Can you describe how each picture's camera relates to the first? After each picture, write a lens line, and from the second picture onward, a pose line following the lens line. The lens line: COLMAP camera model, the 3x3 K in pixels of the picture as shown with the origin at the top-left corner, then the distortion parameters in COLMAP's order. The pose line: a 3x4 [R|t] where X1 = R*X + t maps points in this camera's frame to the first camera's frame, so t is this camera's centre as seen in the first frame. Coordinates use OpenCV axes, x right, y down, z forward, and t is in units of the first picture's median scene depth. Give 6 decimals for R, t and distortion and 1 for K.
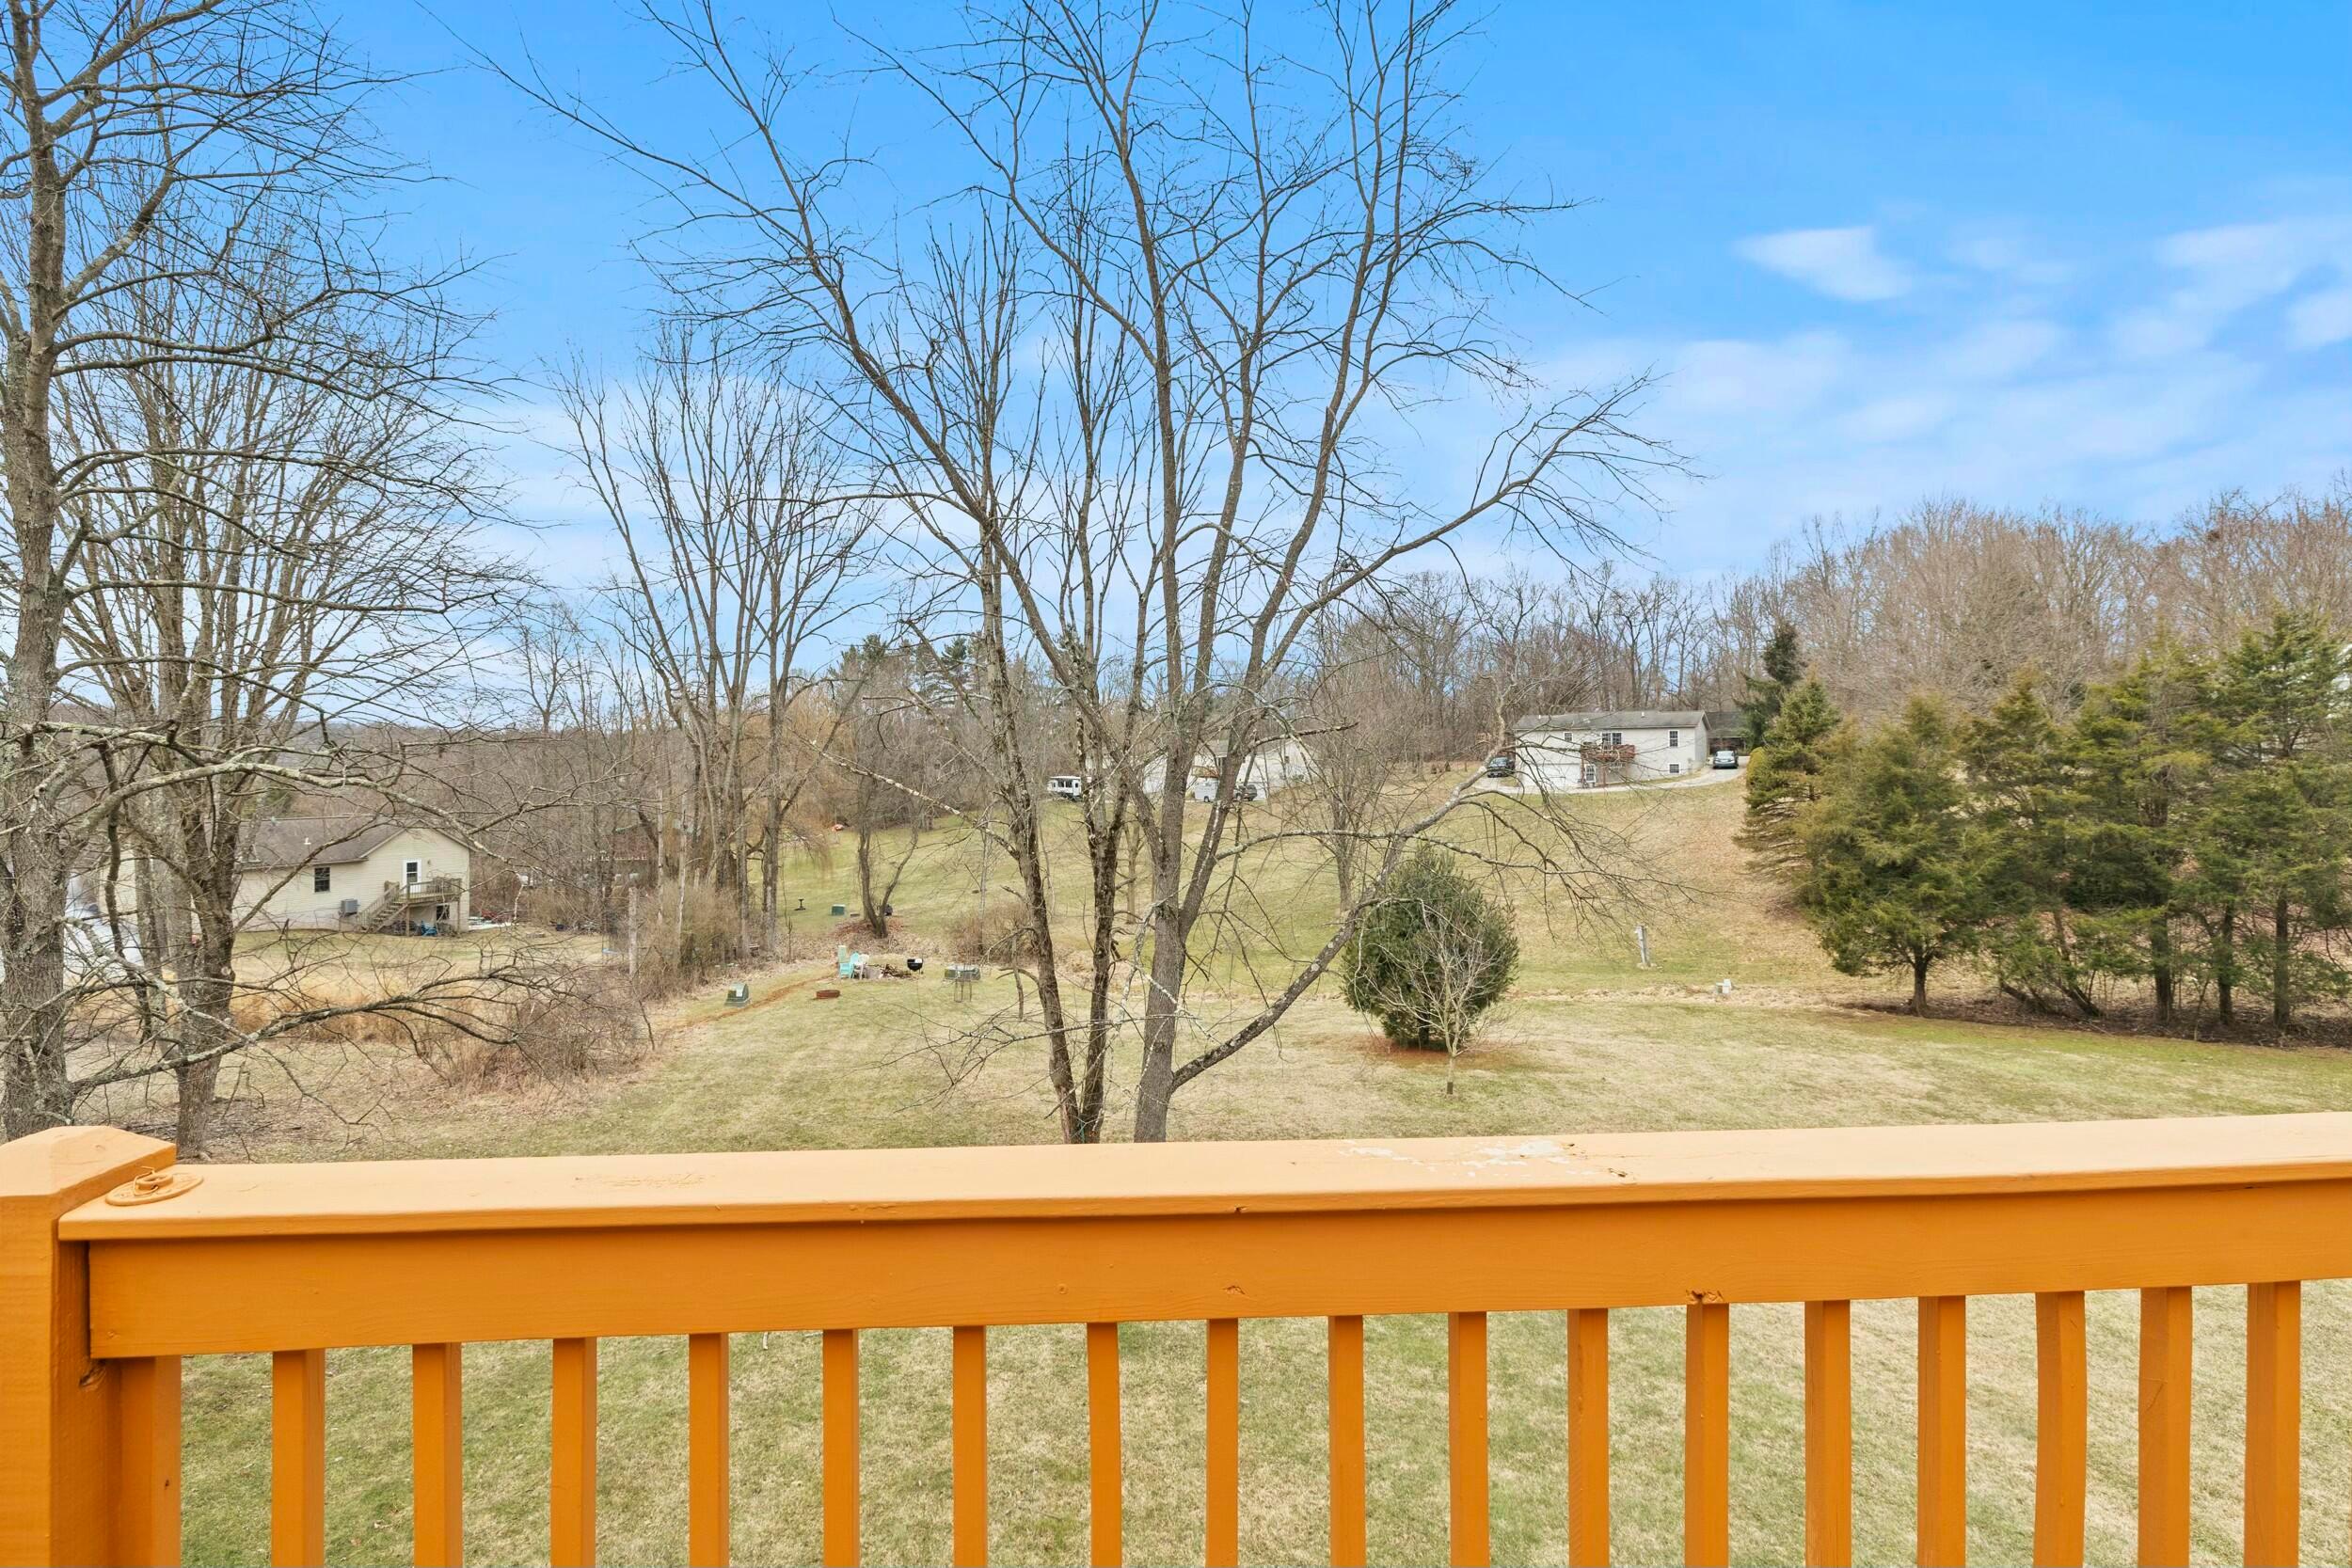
lens RADIAL K [[1013.2, 0, 1164.8], [0, 1013.2, 773.6], [0, 0, 1]] dist [-0.002703, 0.000707]
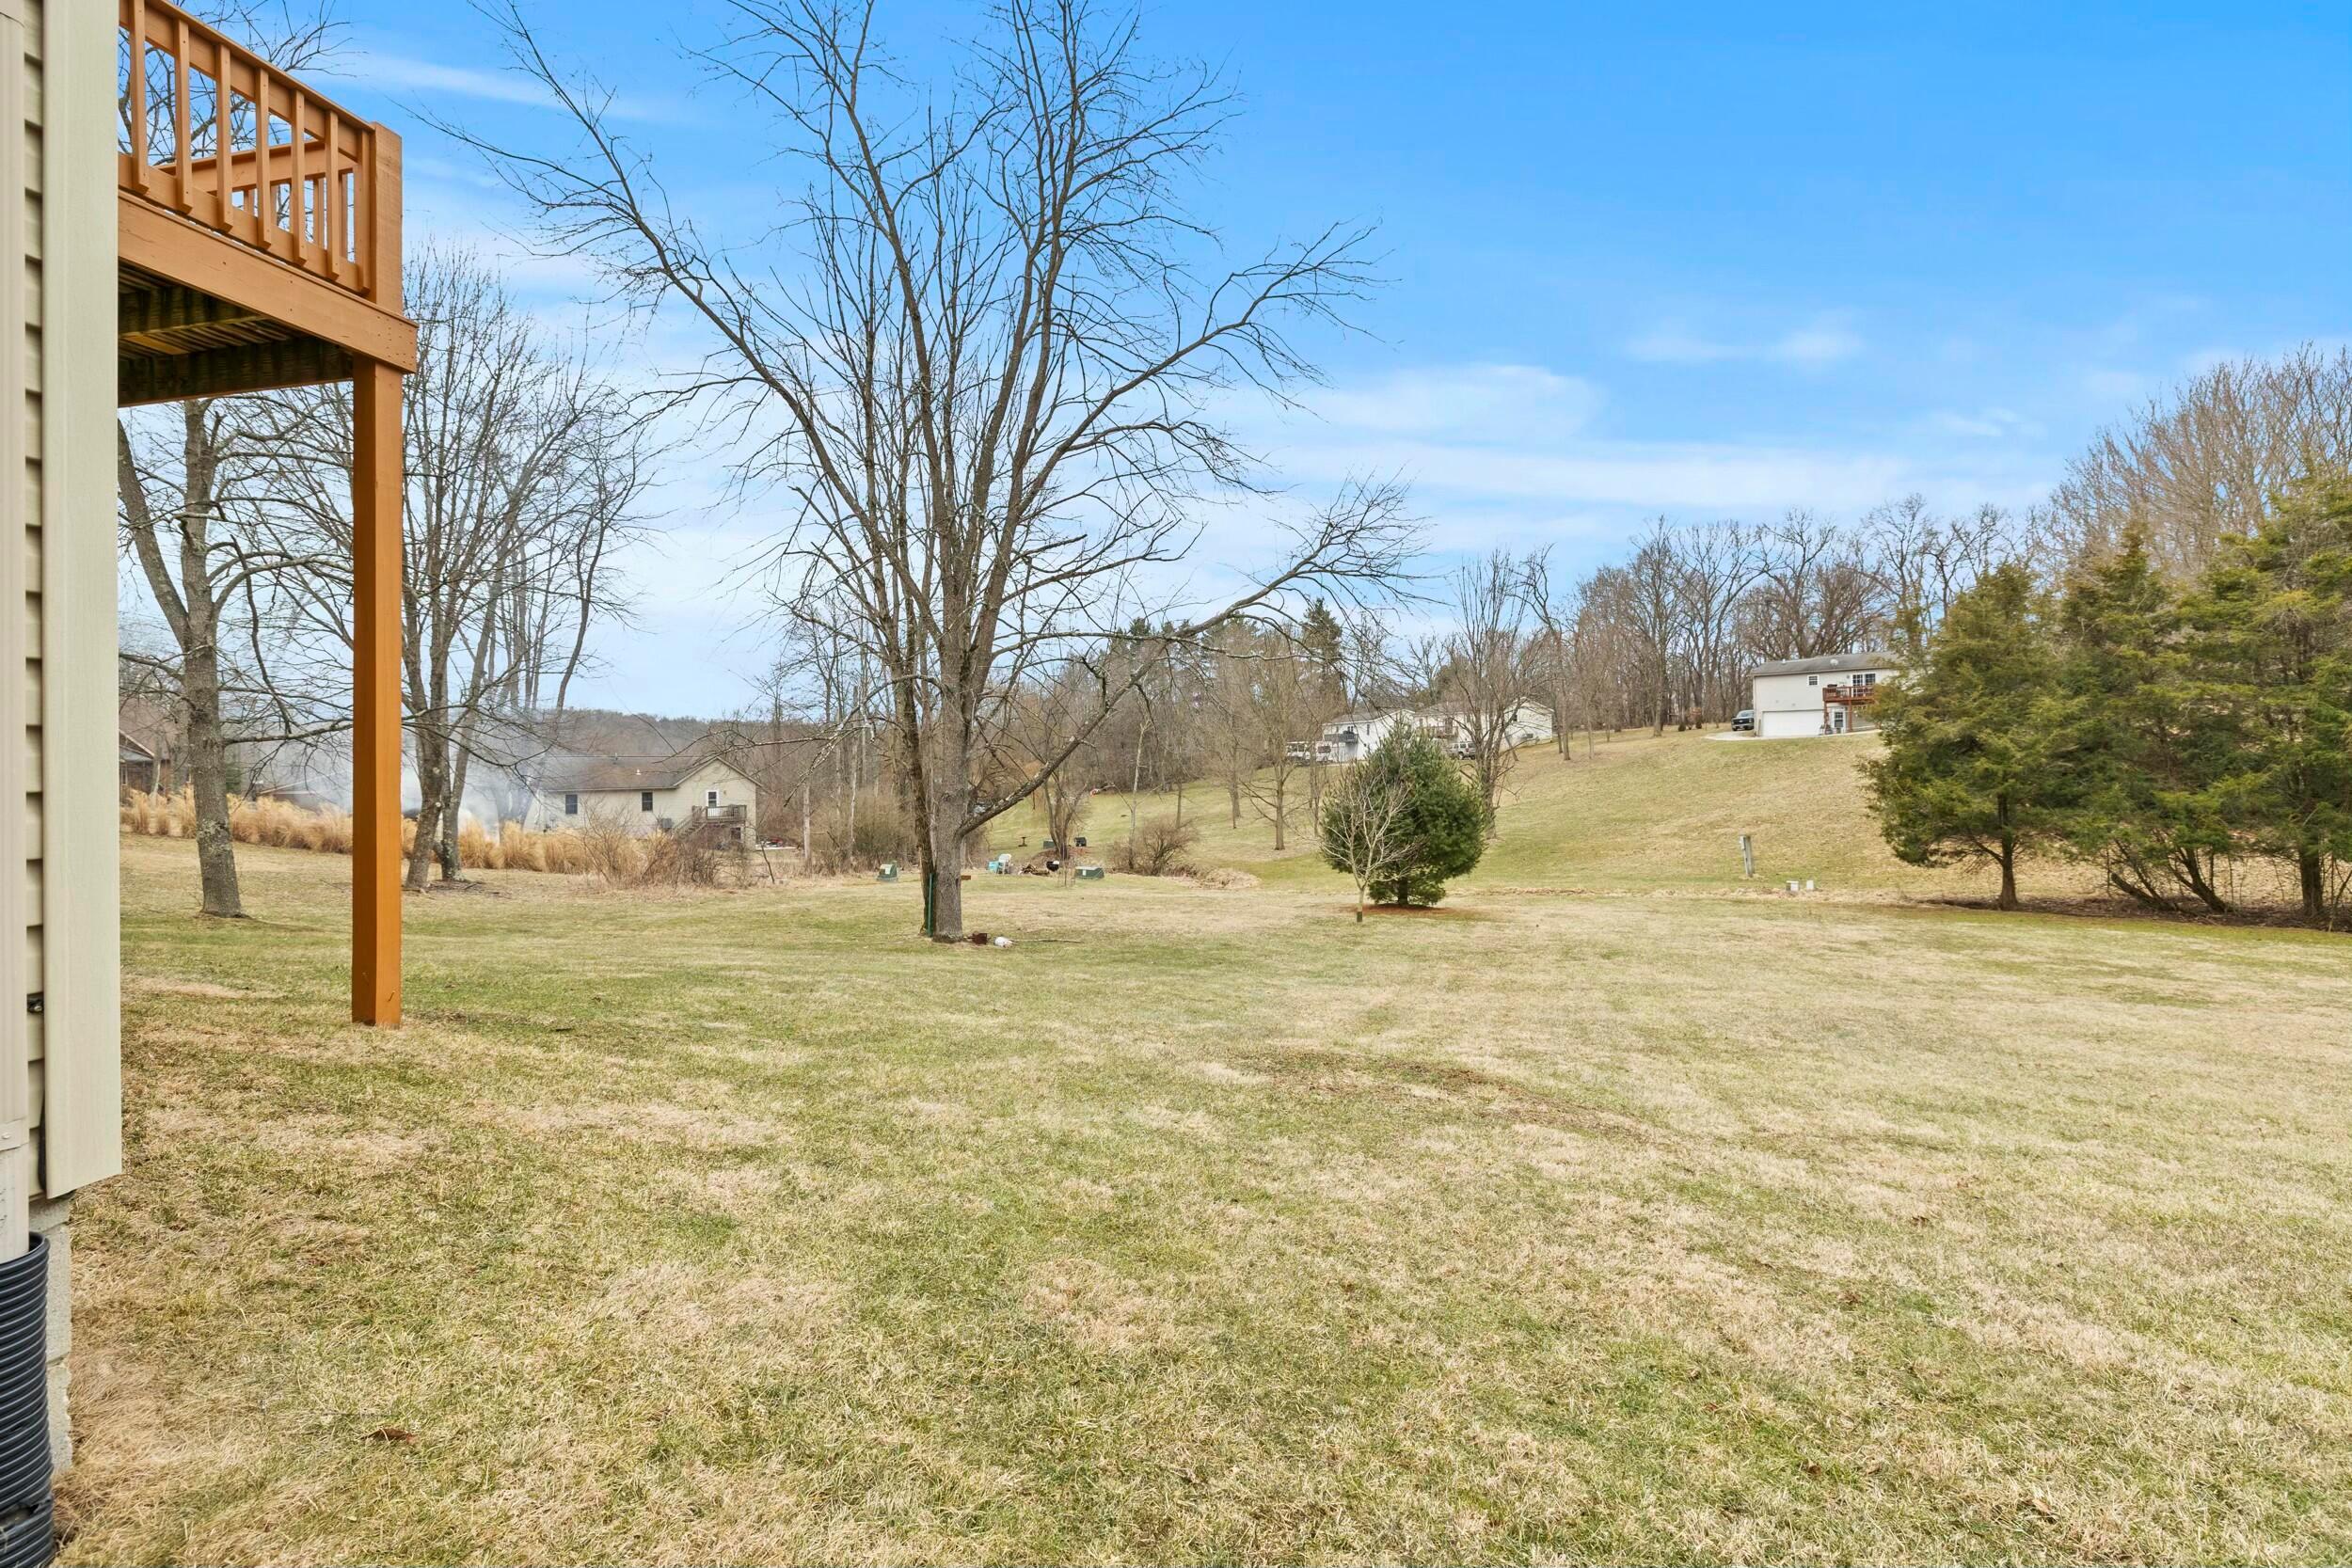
lens RADIAL K [[1013.2, 0, 1193.5], [0, 1013.2, 776.3], [0, 0, 1]] dist [-0.002703, 0.000707]
pose [[0.963132, -0.002320, -0.269019, 0.283754], [0.005038, 0.999943, 0.009415, 0.103987], [0.268982, -0.010423, 0.963089, -0.076242]]
